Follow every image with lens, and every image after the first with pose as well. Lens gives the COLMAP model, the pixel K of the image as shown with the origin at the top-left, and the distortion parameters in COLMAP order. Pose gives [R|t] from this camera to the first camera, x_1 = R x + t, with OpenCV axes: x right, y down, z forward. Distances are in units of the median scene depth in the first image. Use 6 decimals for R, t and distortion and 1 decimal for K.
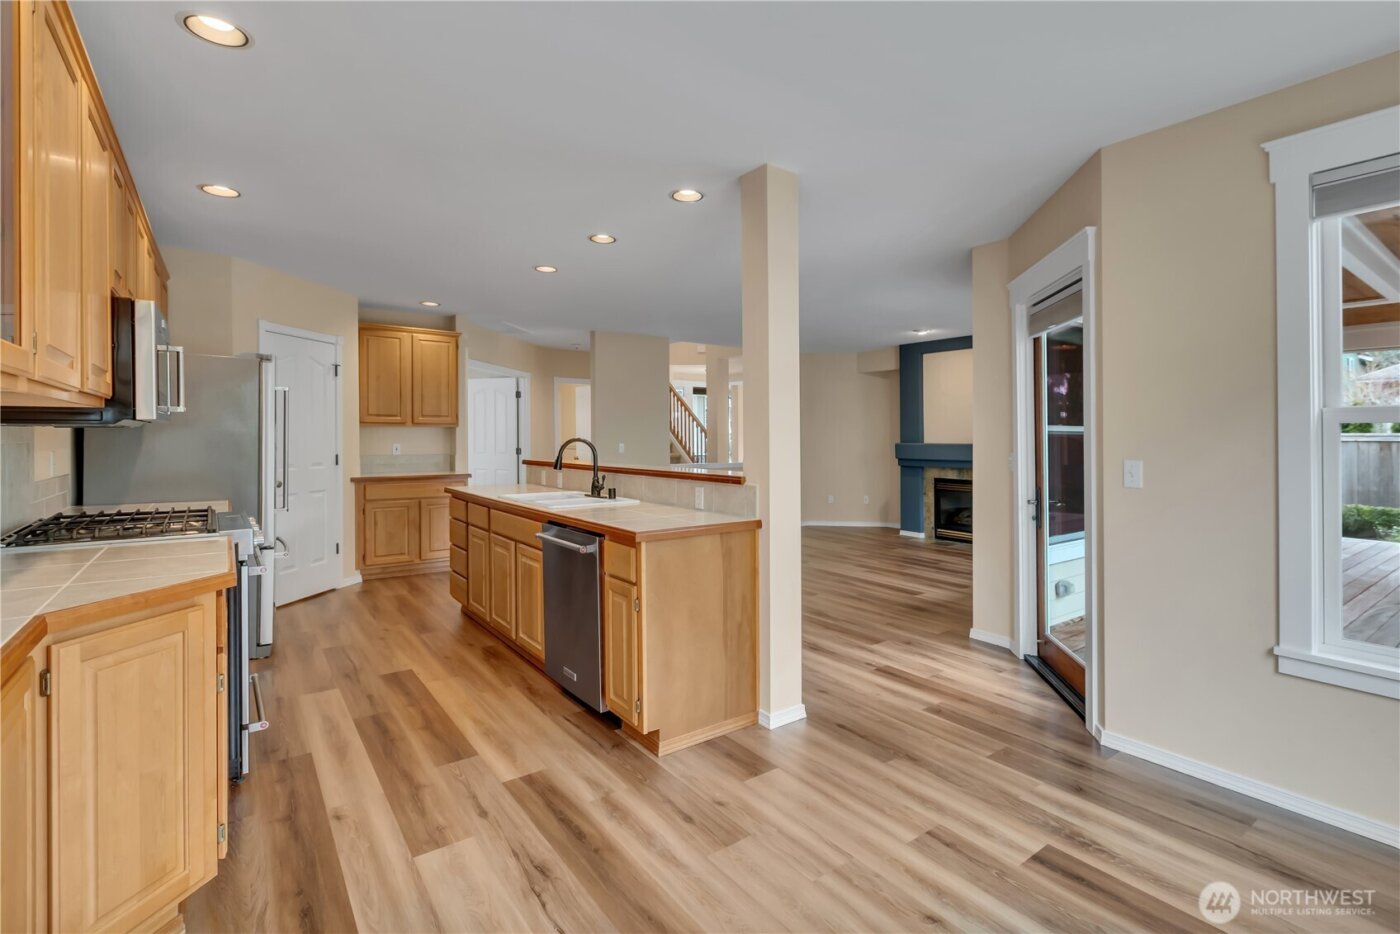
lens RADIAL K [[635.7, 0, 699.4], [0, 635.7, 434.5], [0, 0, 1]] dist [-0.000347, 0.000098]
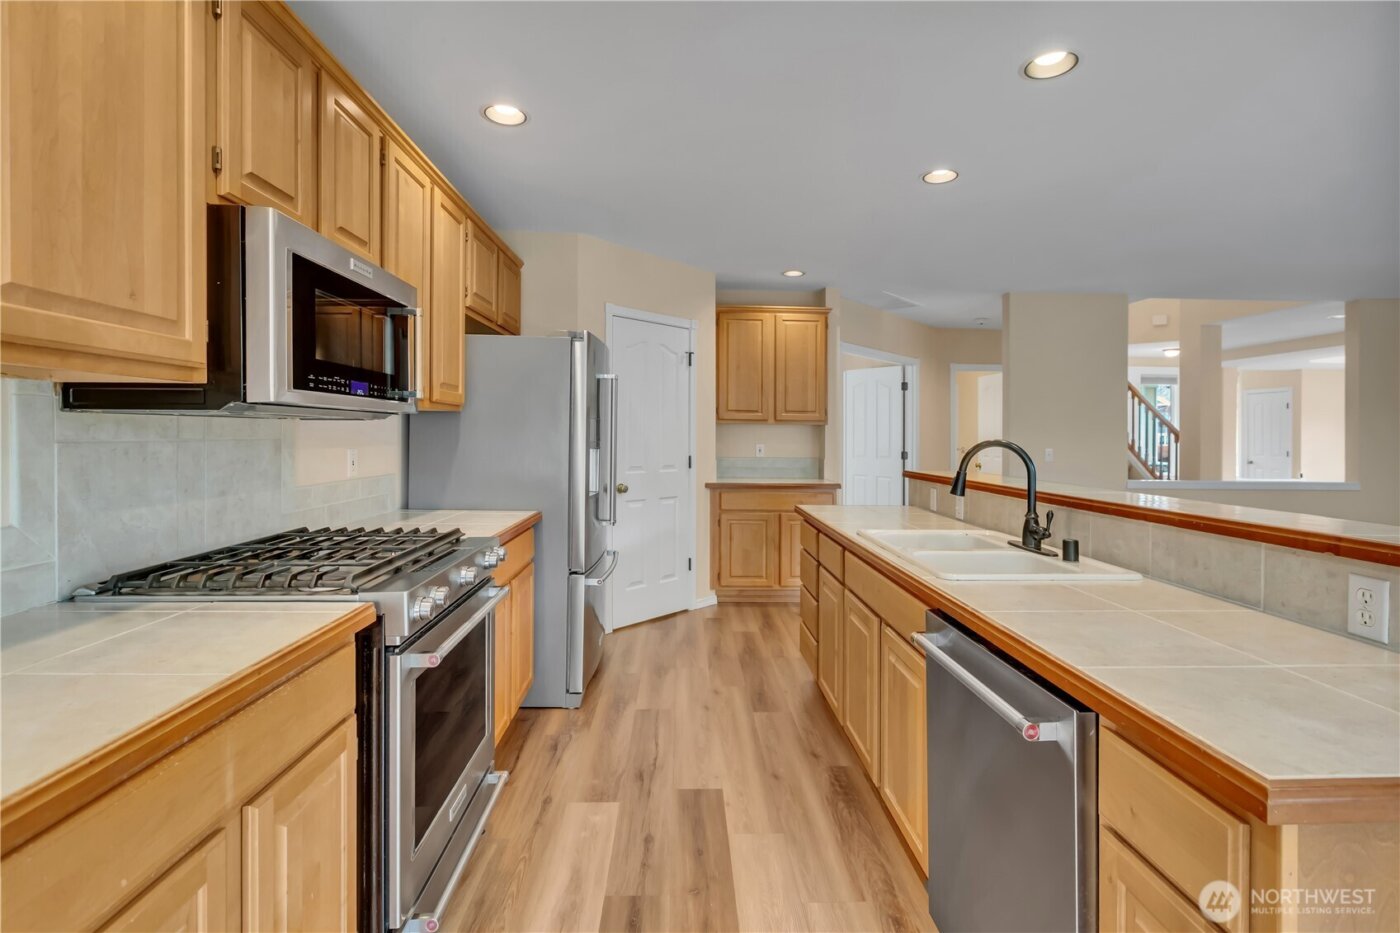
lens RADIAL K [[662.5, 0, 702.3], [0, 662.5, 438.1], [0, 0, 1]] dist [-0.000201, -0.000031]
pose [[0.835424, 0.009011, -0.549531, -0.063155], [-0.007209, 0.999959, 0.005438, 0.002058], [0.549558, -0.000581, 0.835455, 0.271207]]
